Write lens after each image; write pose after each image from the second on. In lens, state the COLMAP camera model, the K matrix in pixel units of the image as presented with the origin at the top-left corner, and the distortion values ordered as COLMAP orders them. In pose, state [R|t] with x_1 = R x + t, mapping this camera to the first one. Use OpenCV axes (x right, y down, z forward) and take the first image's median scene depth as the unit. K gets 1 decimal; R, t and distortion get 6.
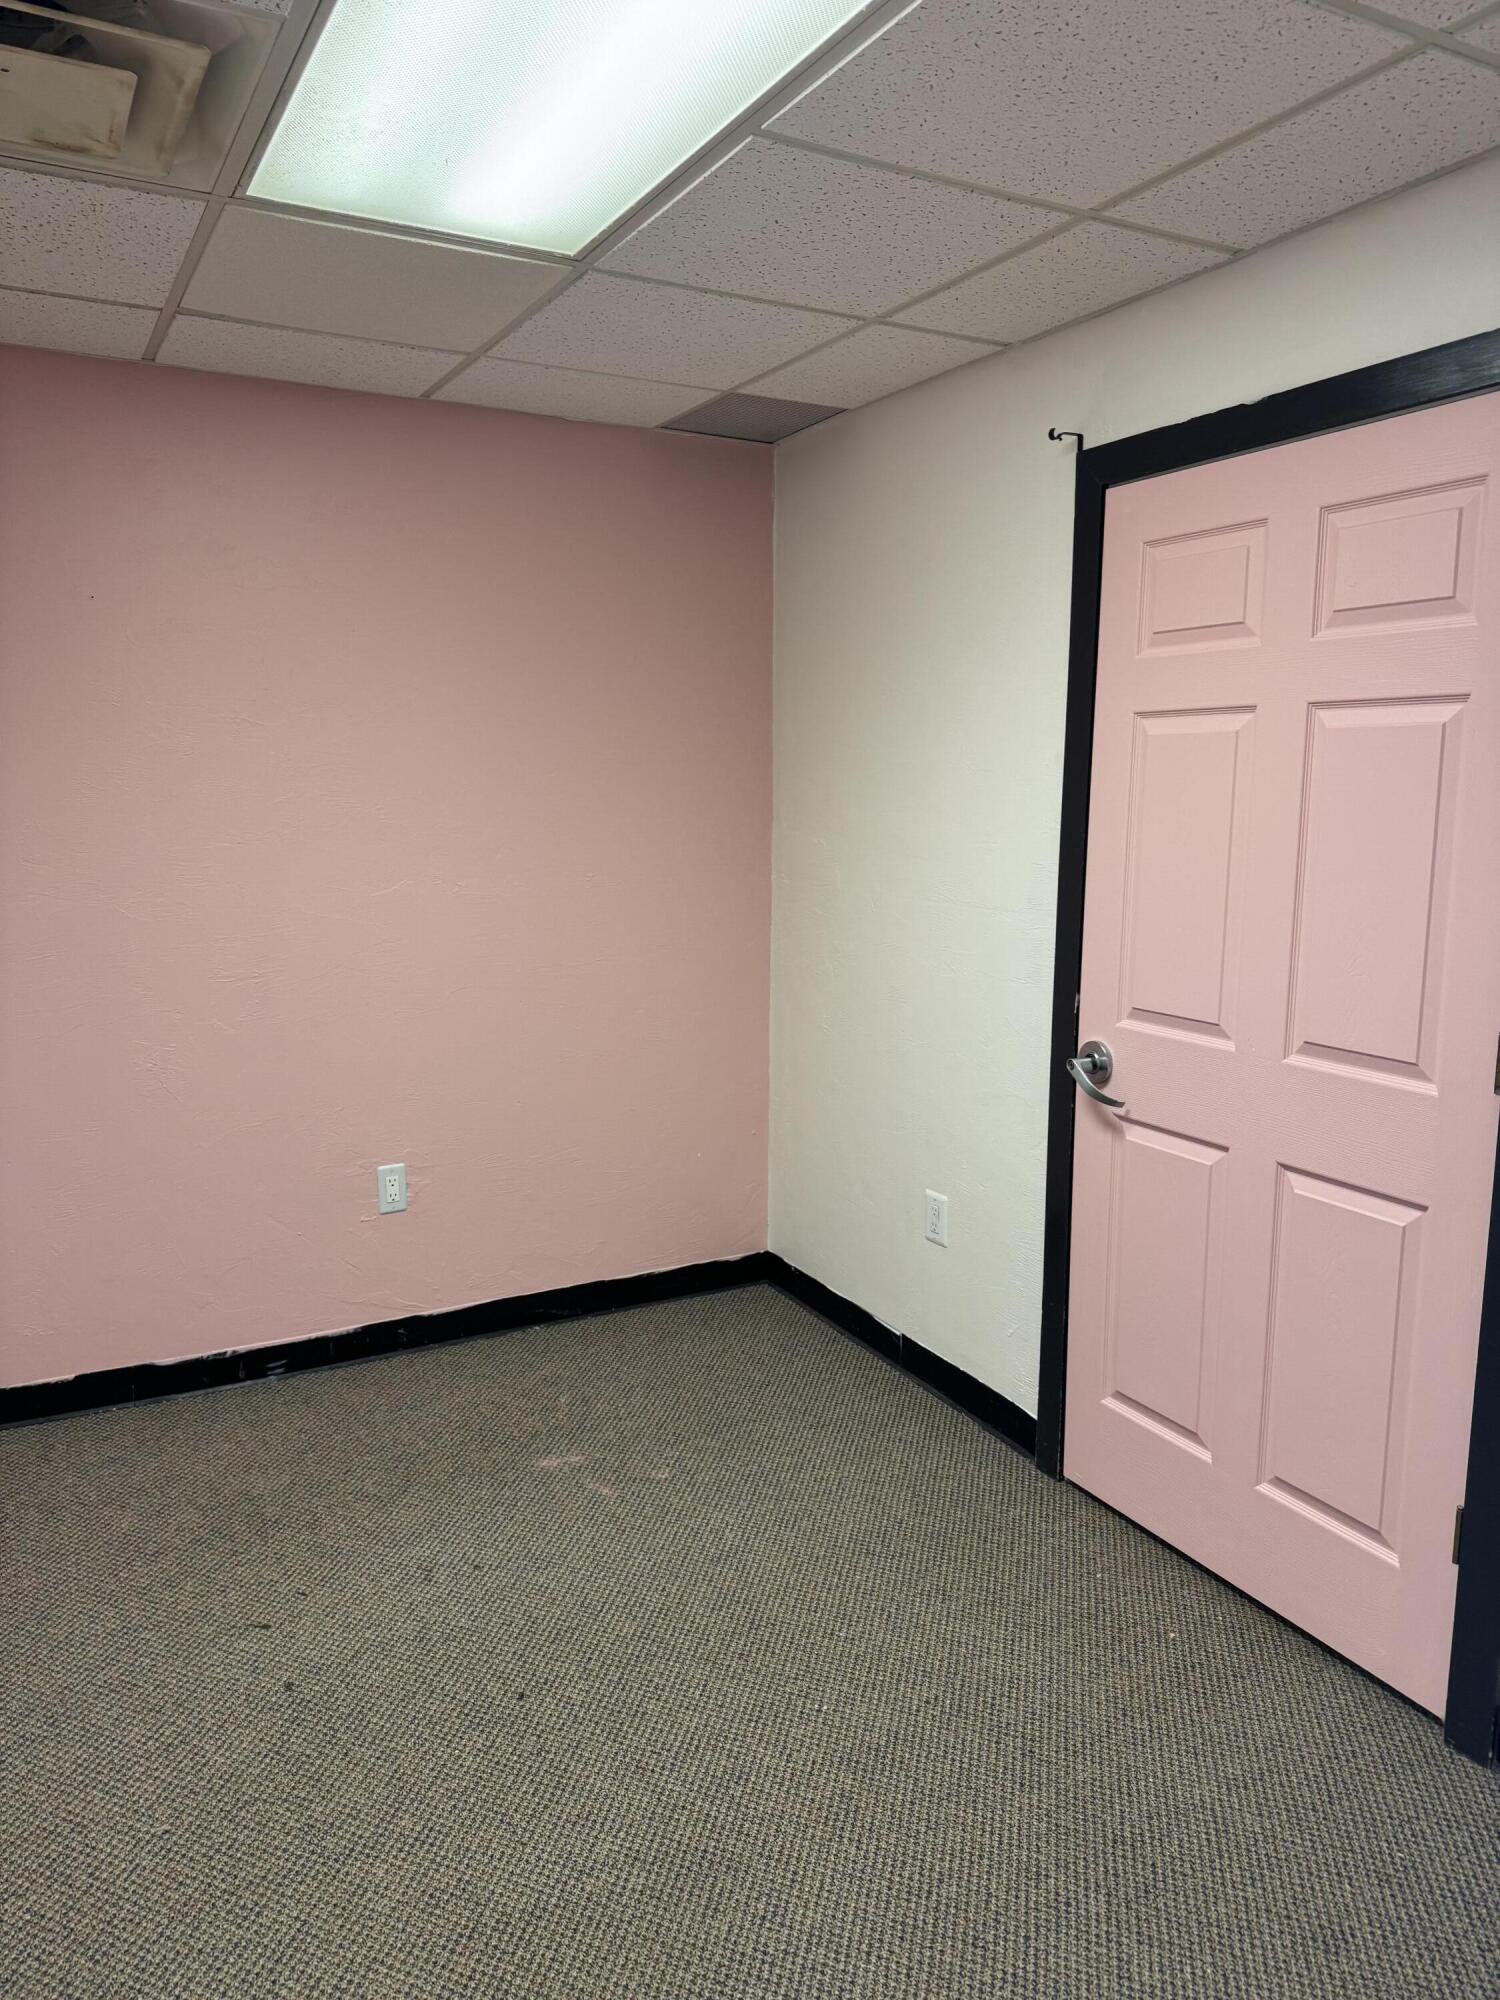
lens RADIAL K [[1411.3, 0, 746.7], [0, 1411.3, 999.6], [0, 0, 1]] dist [0.007210, -0.018082]
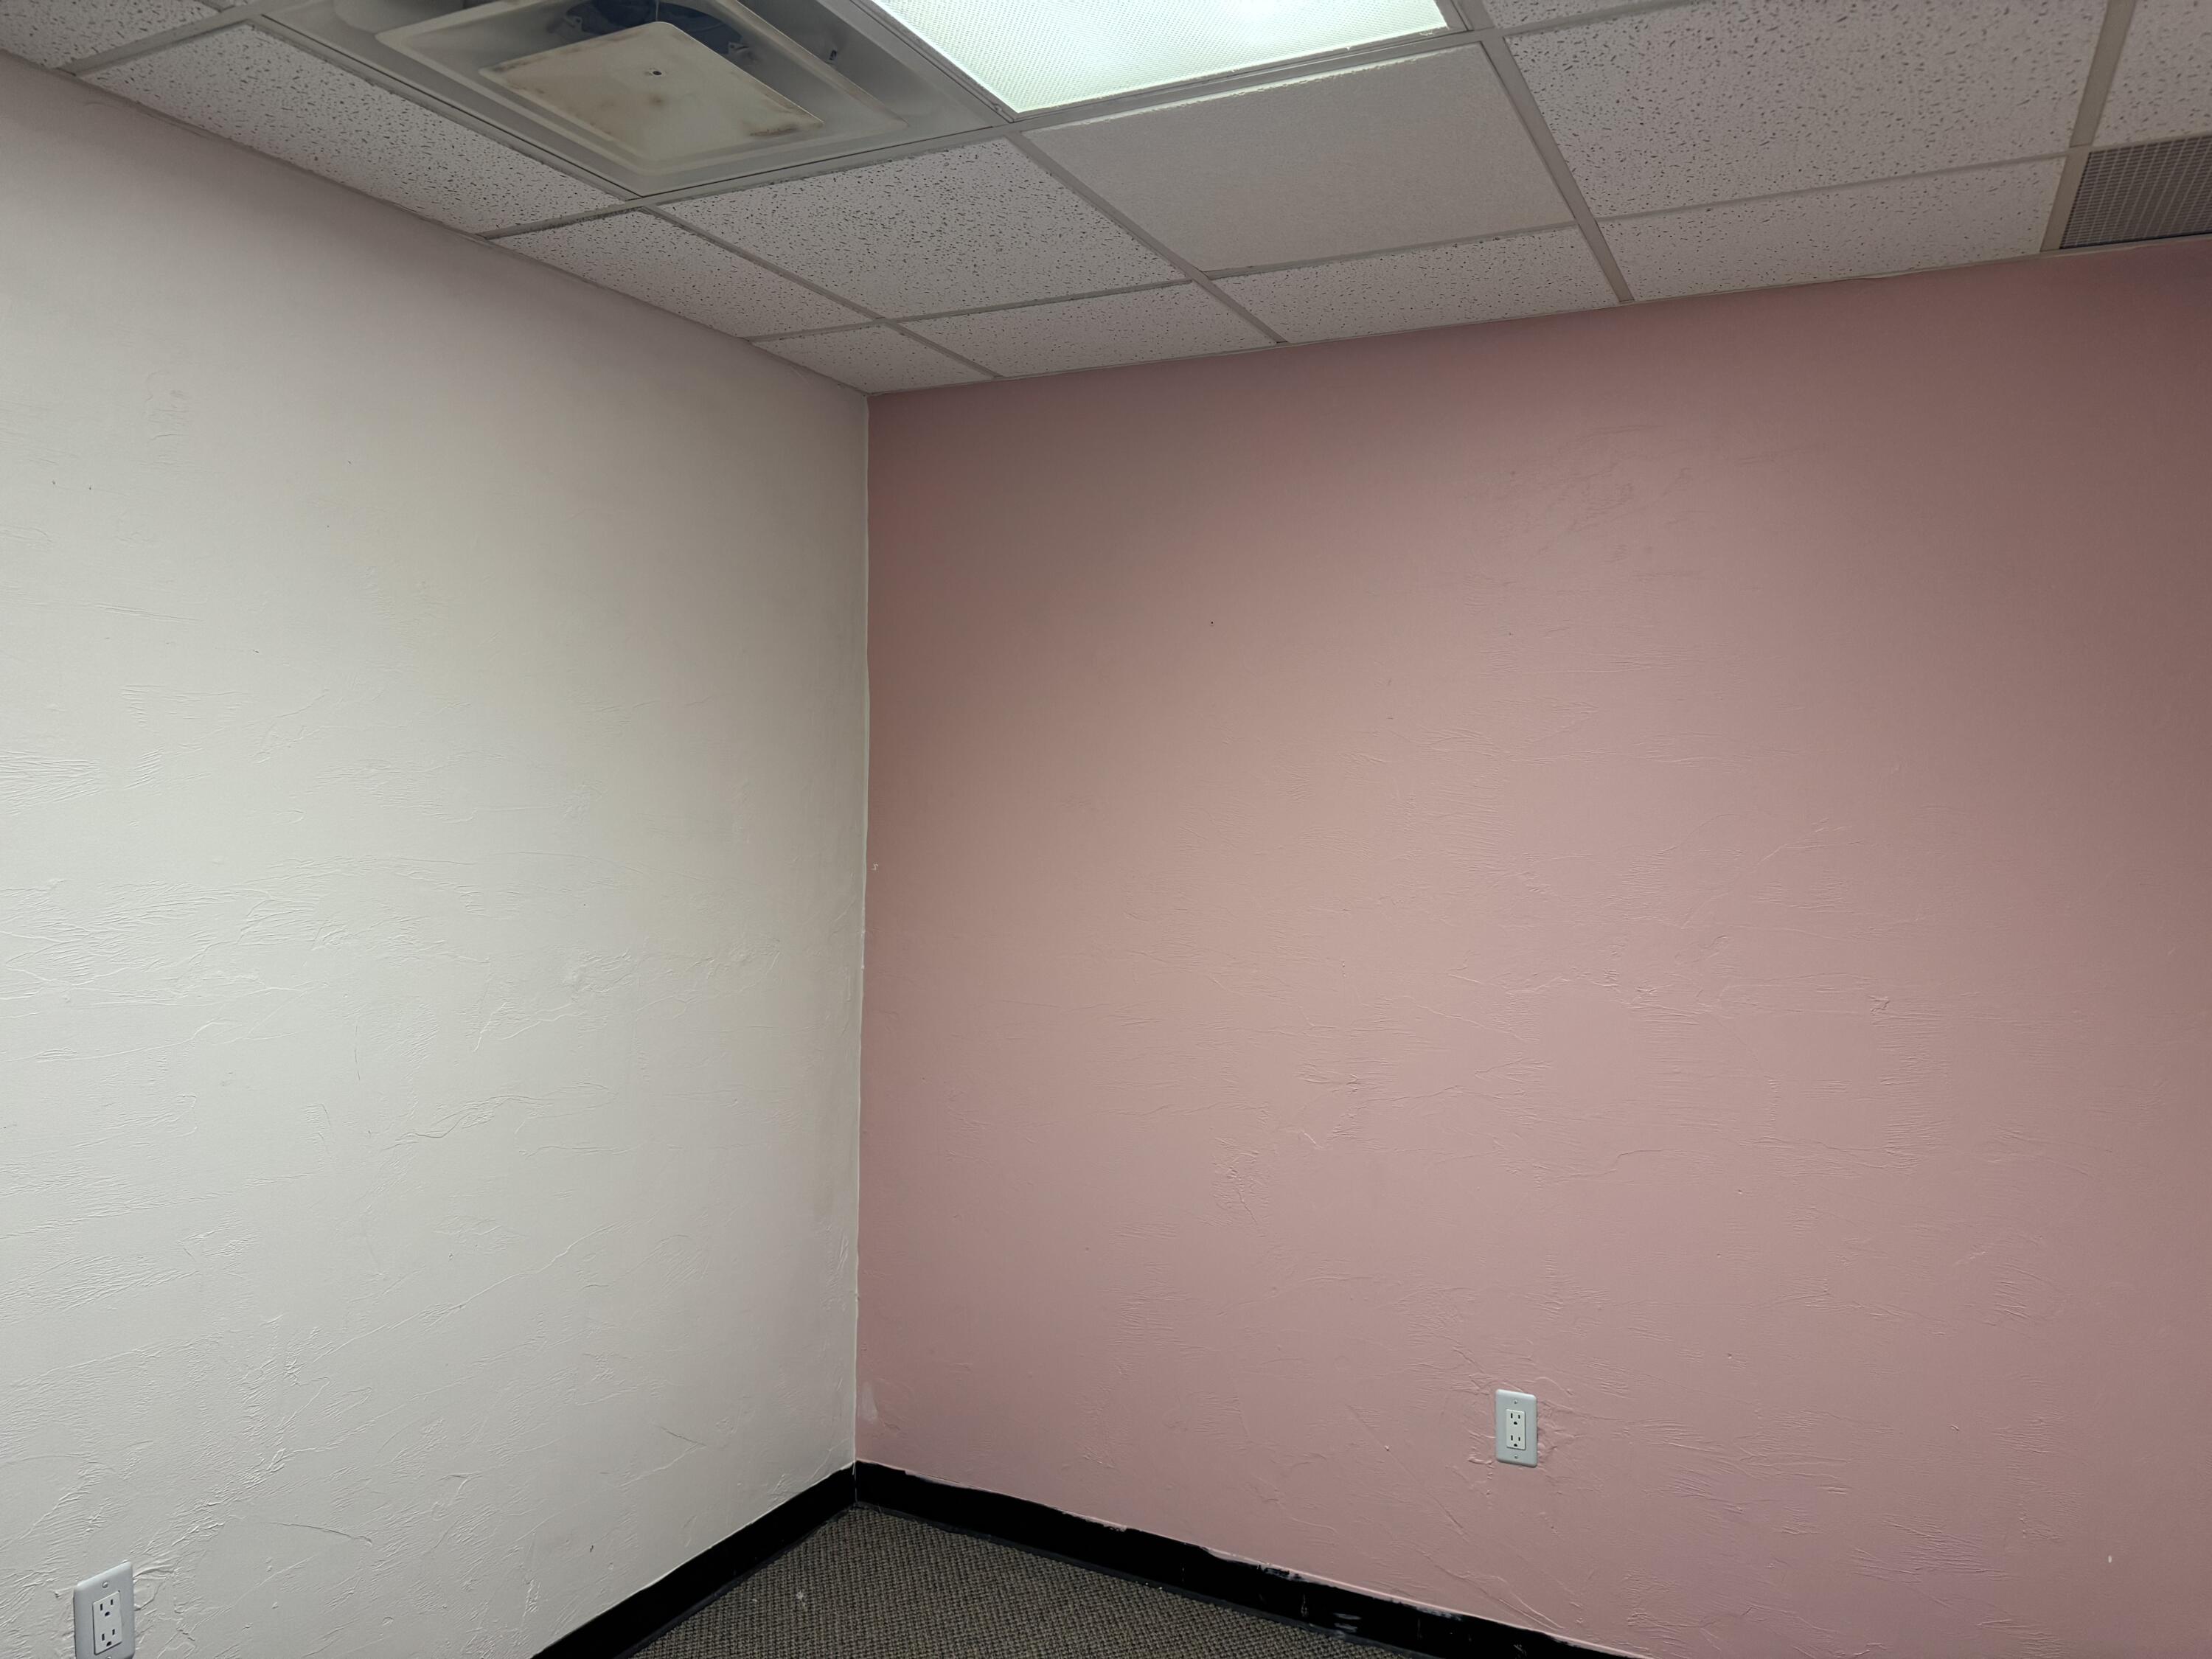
lens RADIAL K [[1560.8, 0, 1107.8], [0, 1560.8, 828.1], [0, 0, 1]] dist [0.007210, -0.018082]
pose [[0.574957, 0.022544, -0.817873, 0.262656], [-0.145374, 0.986530, -0.075004, -0.071317], [0.805165, 0.162021, 0.570490, 0.385979]]
